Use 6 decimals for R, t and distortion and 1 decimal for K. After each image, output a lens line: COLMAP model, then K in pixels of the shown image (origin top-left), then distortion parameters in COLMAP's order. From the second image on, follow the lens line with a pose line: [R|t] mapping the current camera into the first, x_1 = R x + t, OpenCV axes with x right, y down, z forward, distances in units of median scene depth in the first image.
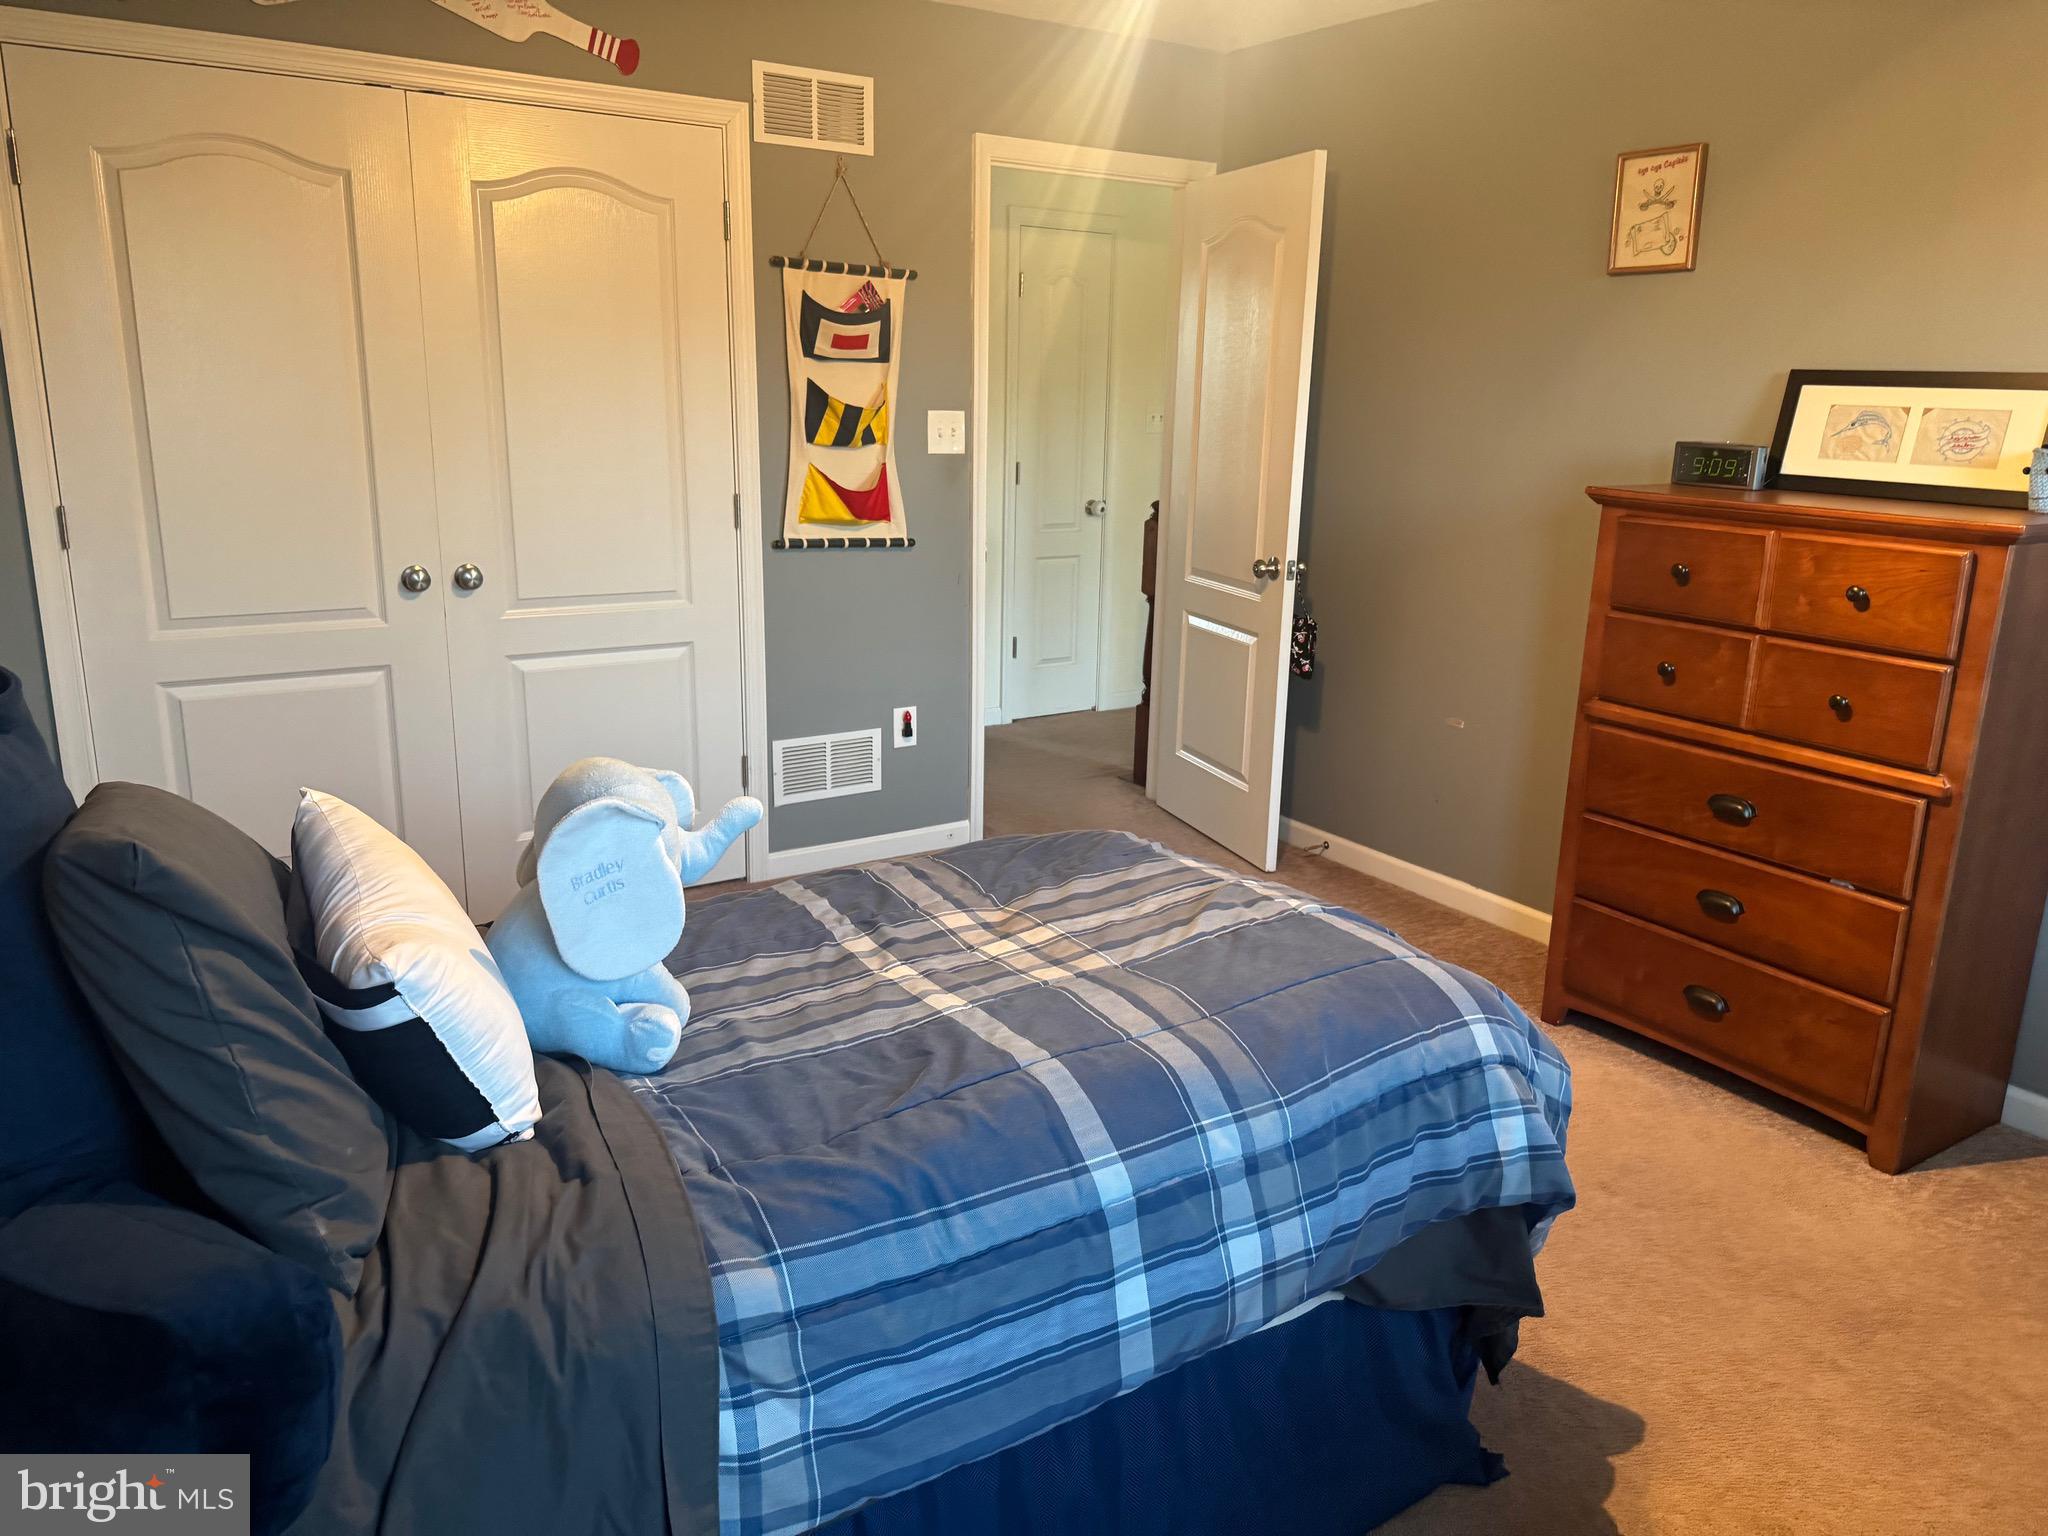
lens RADIAL K [[1437.5, 0, 1035.4], [0, 1437.5, 747.2], [0, 0, 1]] dist [0.116816, -0.151943]
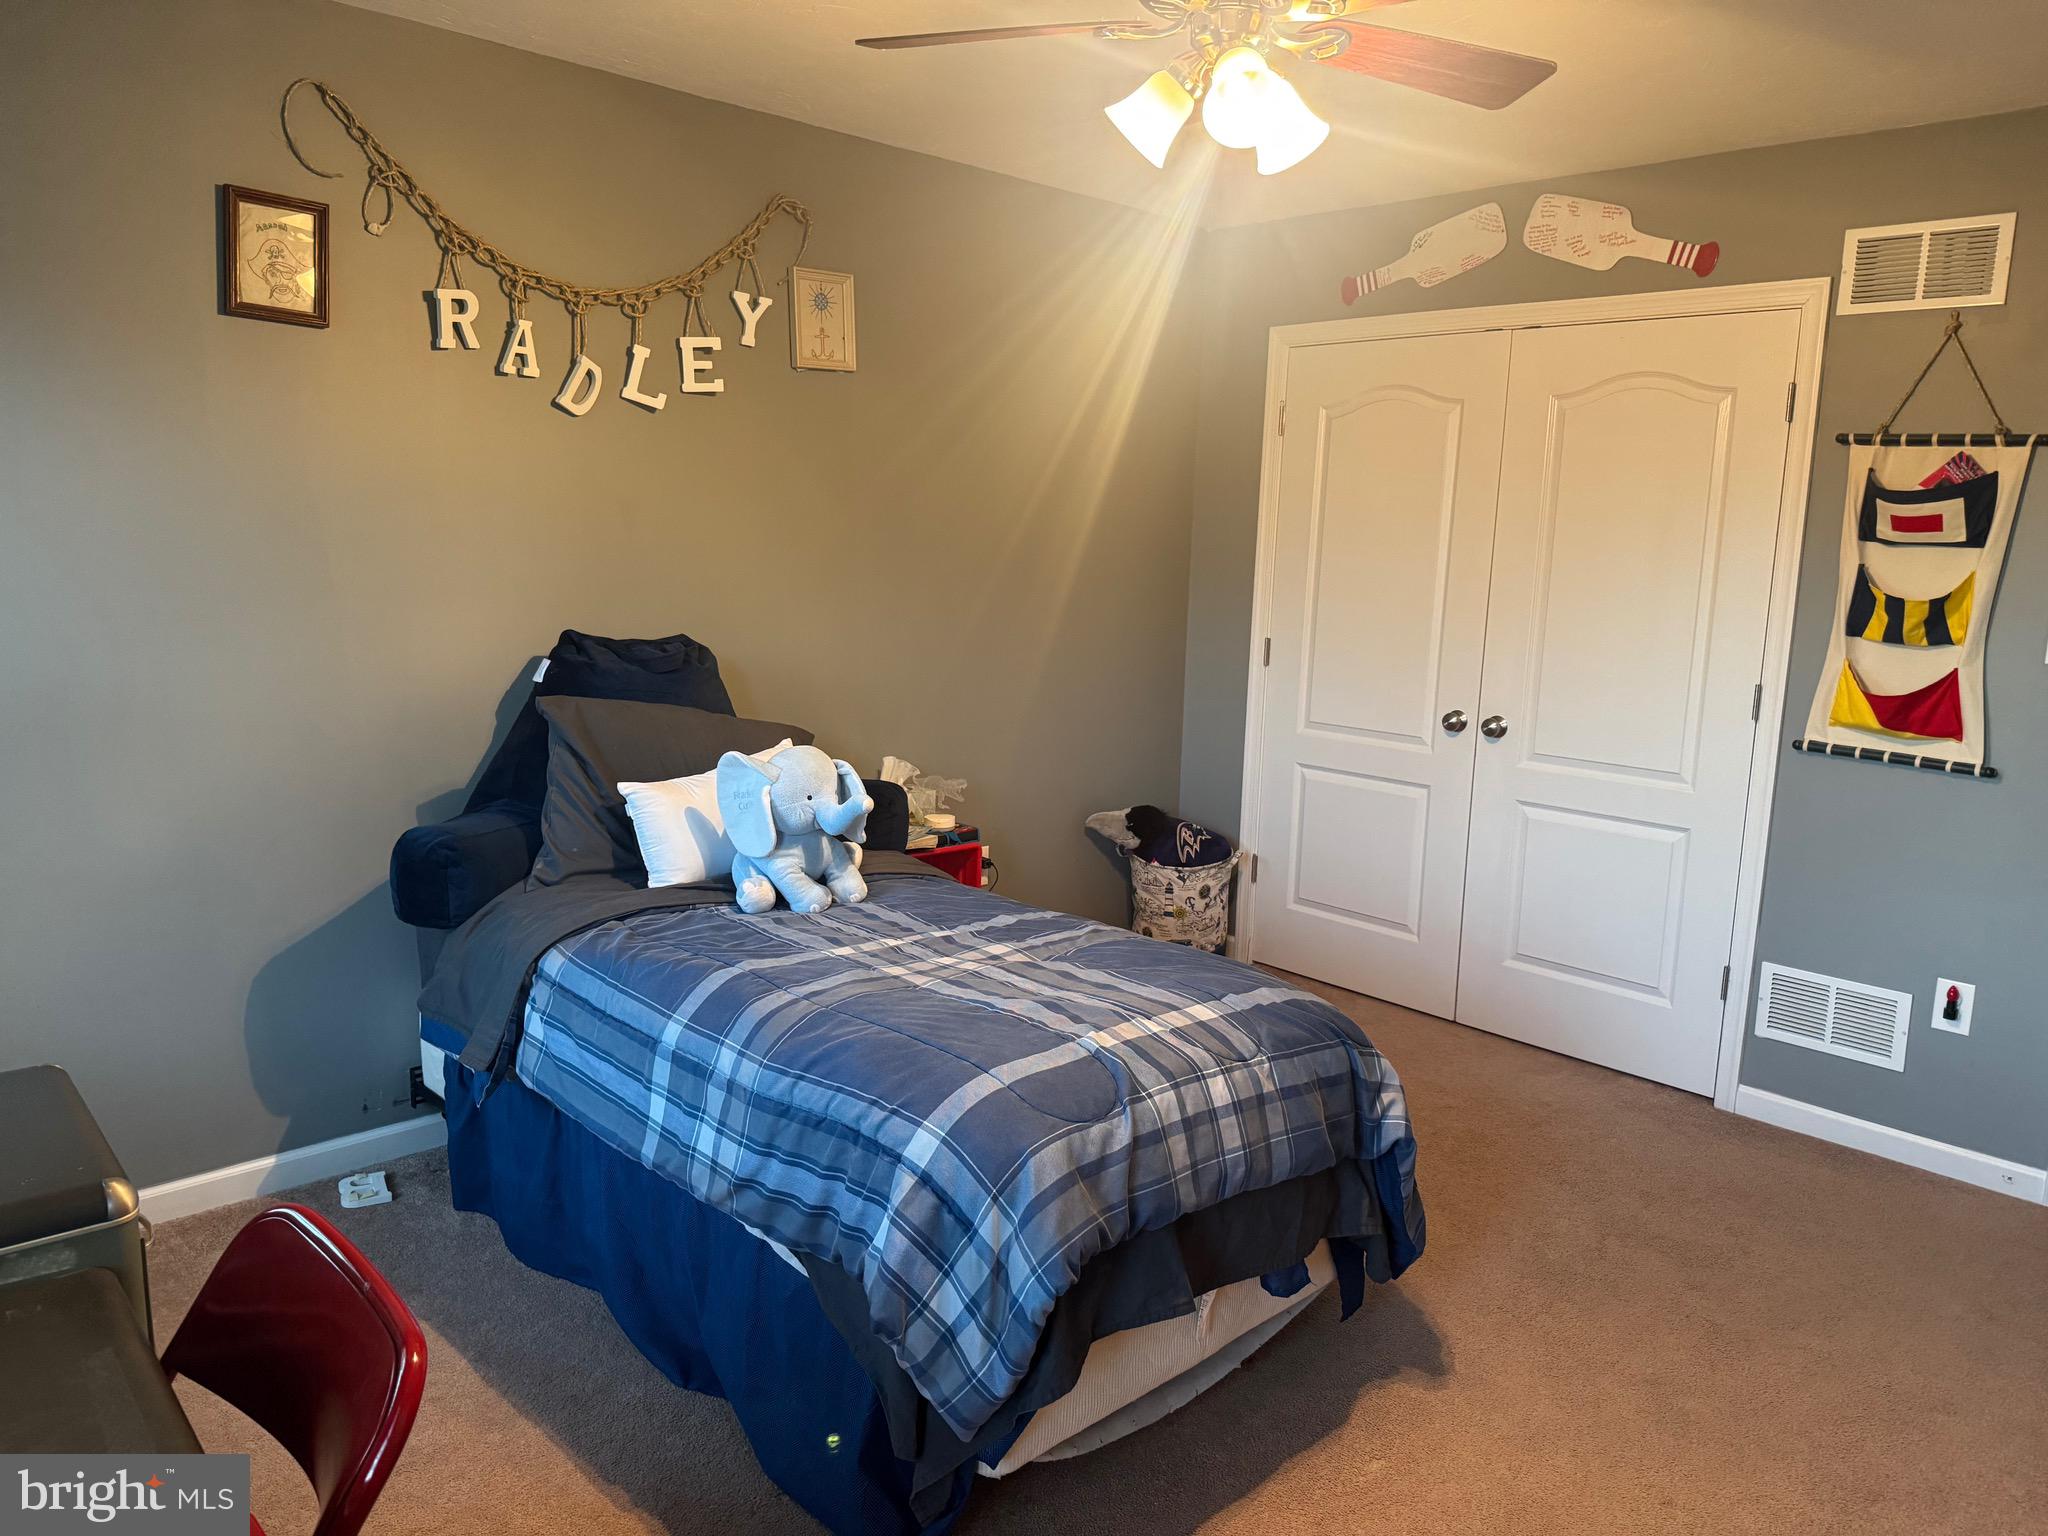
lens RADIAL K [[1436.8, 0, 1029.1], [0, 1436.8, 749.1], [0, 0, 1]] dist [0.046195, -0.068834]
pose [[0.182187, 0.135451, -0.973890, 0.607573], [-0.269104, 0.959519, 0.083111, -0.085268], [0.945723, 0.246936, 0.211262, 0.369173]]
